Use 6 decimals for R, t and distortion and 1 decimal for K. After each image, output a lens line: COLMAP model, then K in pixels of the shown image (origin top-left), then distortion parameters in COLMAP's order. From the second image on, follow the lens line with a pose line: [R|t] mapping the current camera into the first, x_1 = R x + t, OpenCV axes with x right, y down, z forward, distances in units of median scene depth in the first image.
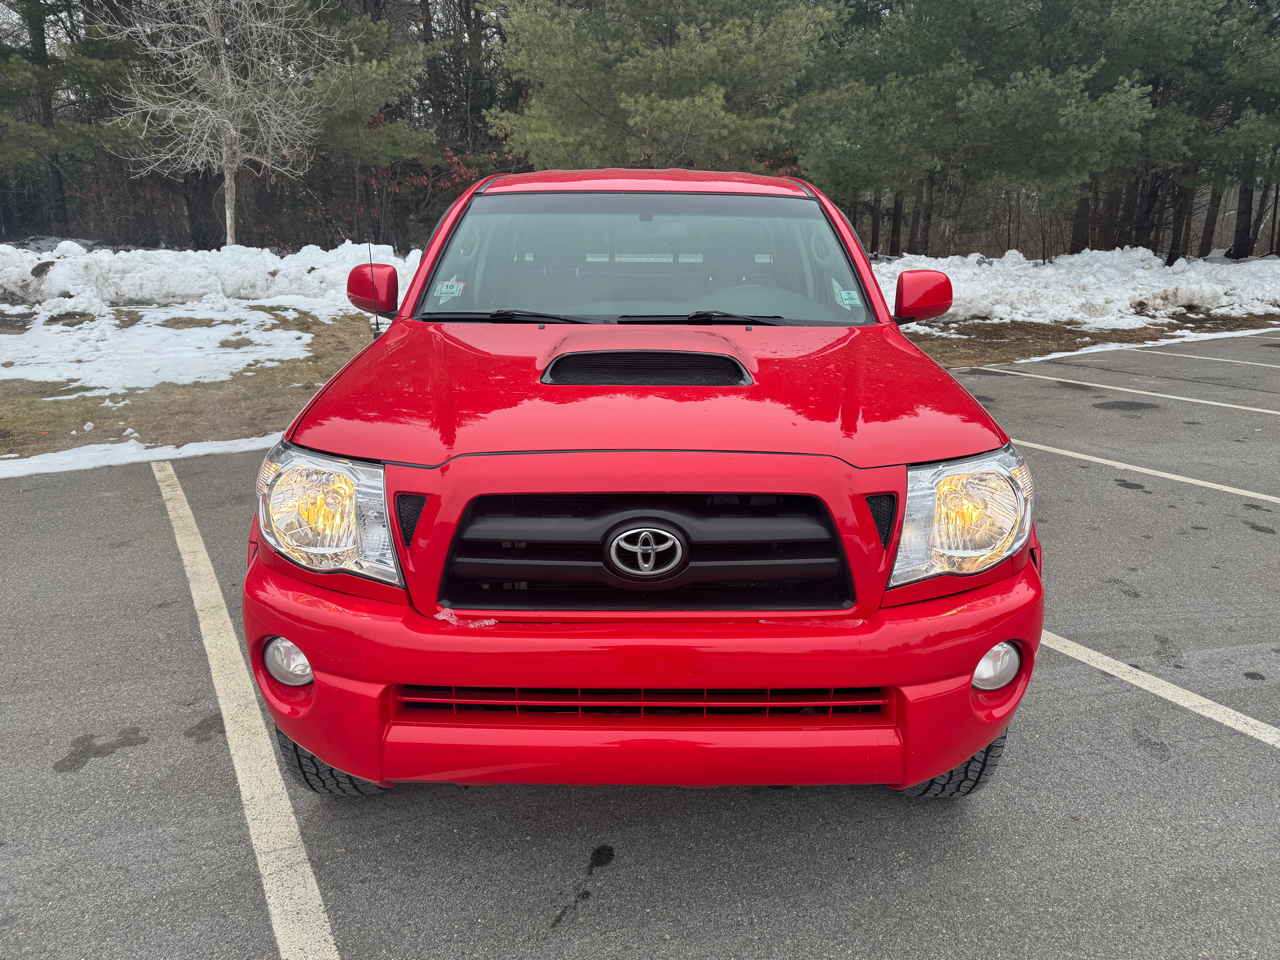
lens RADIAL K [[905.7, 0, 646.4], [0, 905.7, 479.7], [0, 0, 1]] dist [0.015241, -0.016066]
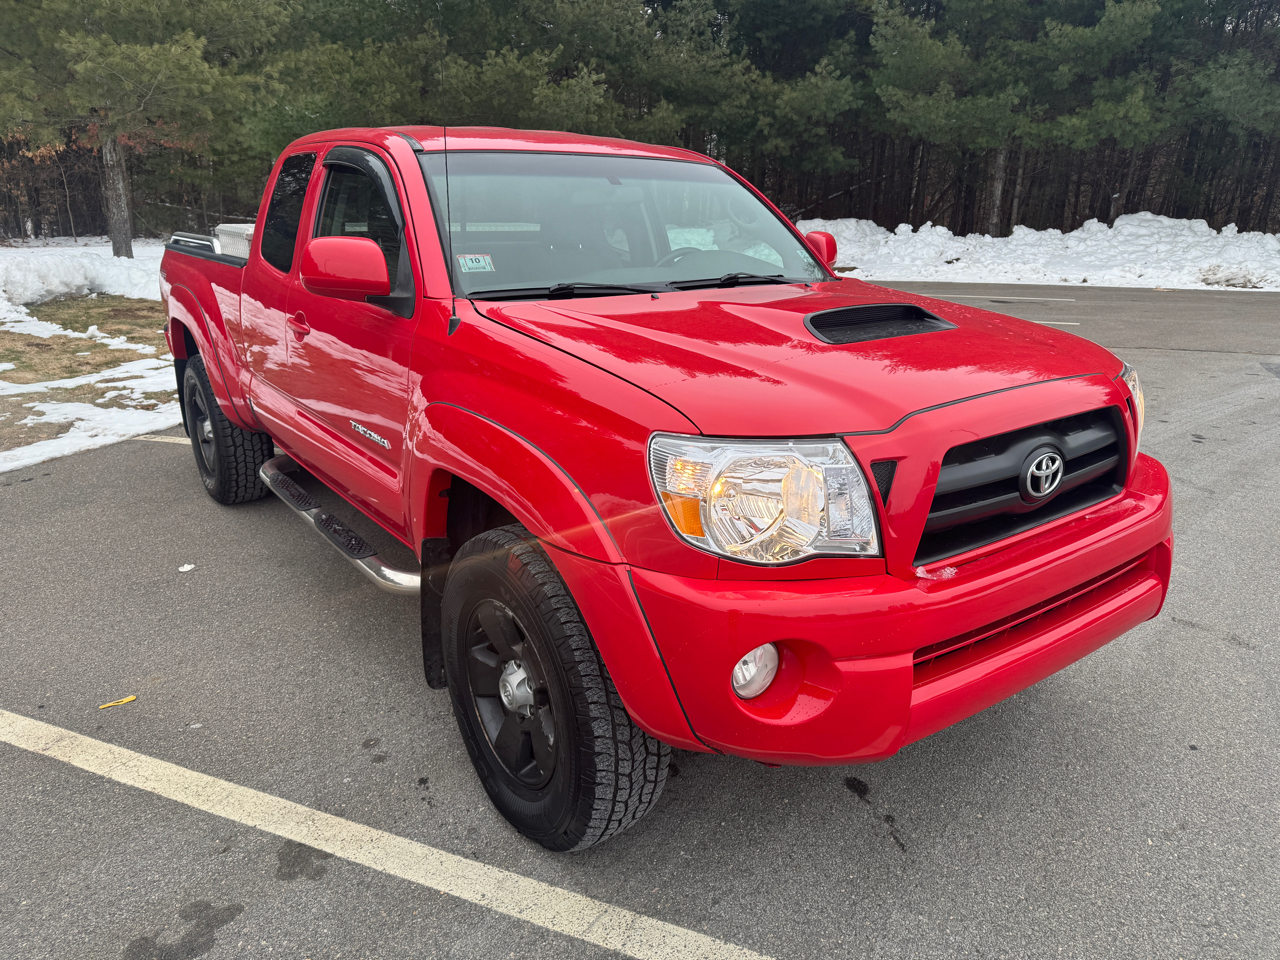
lens RADIAL K [[905.7, 0, 646.4], [0, 905.7, 479.7], [0, 0, 1]] dist [0.015241, -0.016066]
pose [[0.798271, -0.177403, 0.575579, -0.649609], [0.161092, 0.983710, 0.079776, -0.052986], [-0.580355, 0.029038, 0.813846, 0.216075]]
